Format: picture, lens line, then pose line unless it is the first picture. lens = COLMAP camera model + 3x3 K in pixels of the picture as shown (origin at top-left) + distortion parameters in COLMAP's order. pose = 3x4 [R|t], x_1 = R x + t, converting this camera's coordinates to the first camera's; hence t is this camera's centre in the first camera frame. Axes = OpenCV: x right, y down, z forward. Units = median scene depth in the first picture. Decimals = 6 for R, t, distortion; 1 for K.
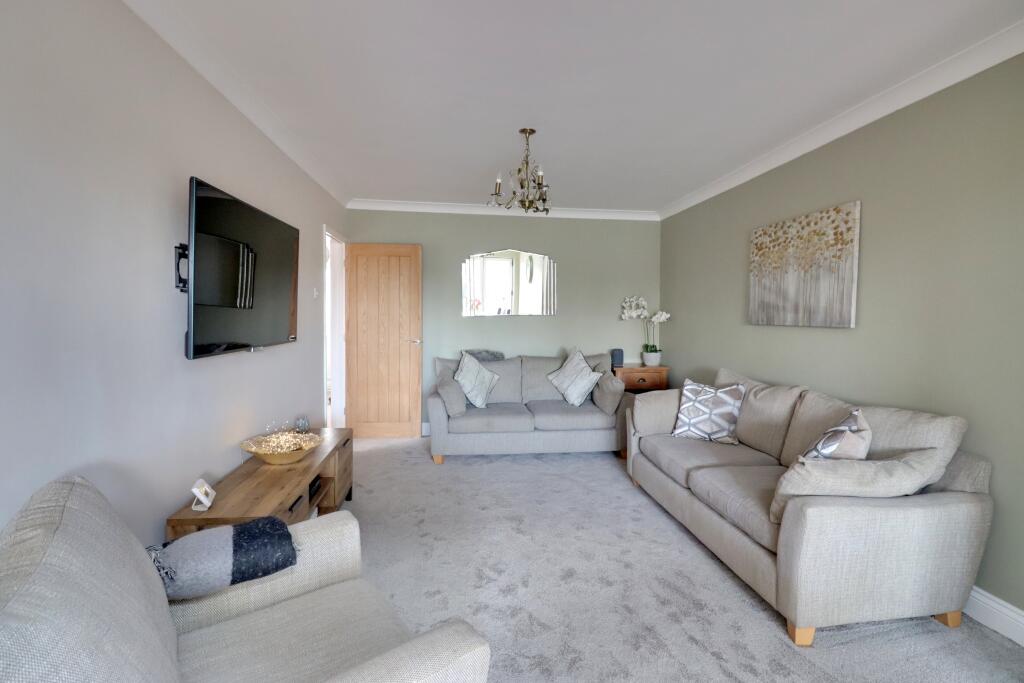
lens RADIAL K [[496.1, 0, 529.1], [0, 496.1, 338.4], [0, 0, 1]] dist [0.001512, -0.000082]
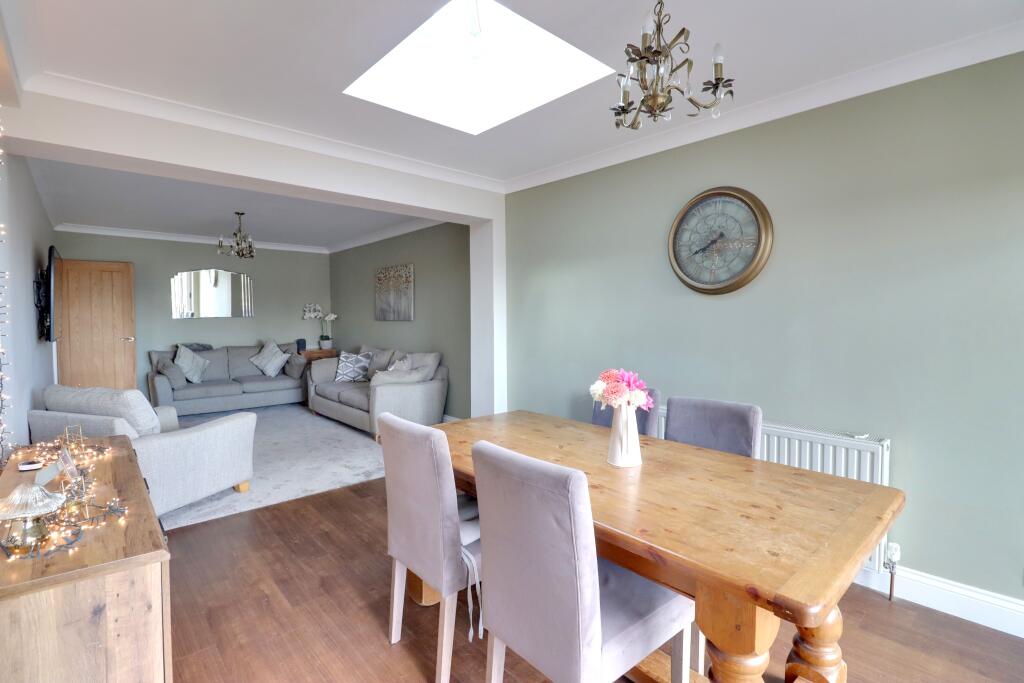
lens RADIAL K [[479.2, 0, 521.7], [0, 479.2, 330.3], [0, 0, 1]] dist [0.003667, -0.017394]
pose [[0.826565, -0.028849, 0.562101, -0.097739], [0.038289, 0.999254, -0.005018, 0.033110], [-0.561537, 0.025670, 0.827053, -0.661733]]
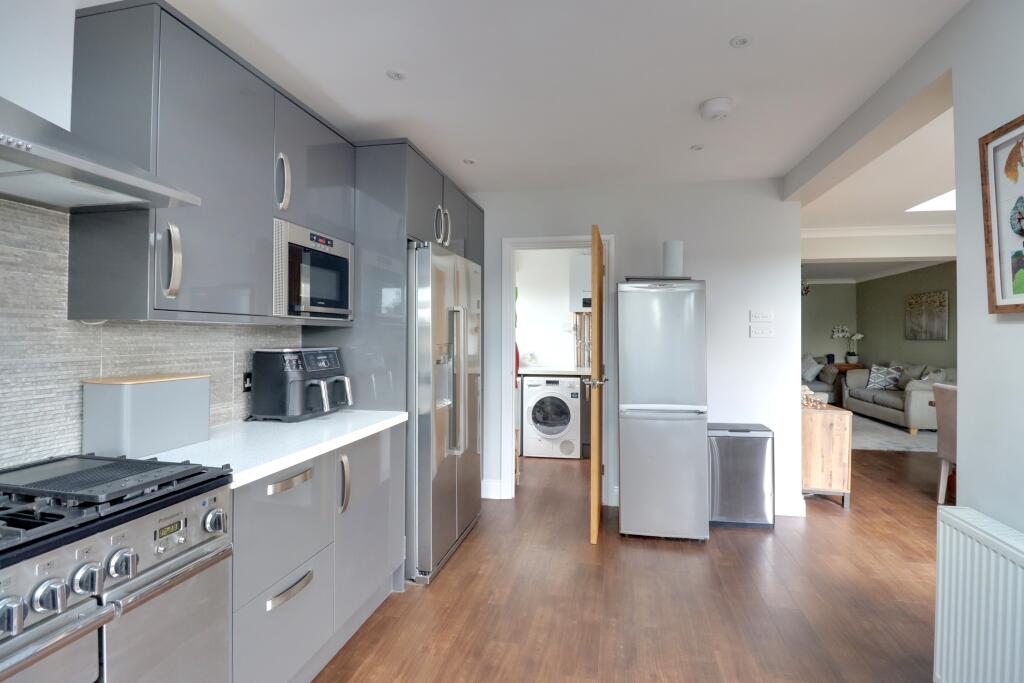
lens RADIAL K [[479.2, 0, 521.7], [0, 479.2, 330.3], [0, 0, 1]] dist [0.003667, -0.017394]
pose [[0.941674, -0.008122, -0.336427, -0.361105], [-0.012936, 0.998096, -0.060306, 0.065605], [0.336277, 0.061140, 0.939776, -1.262219]]
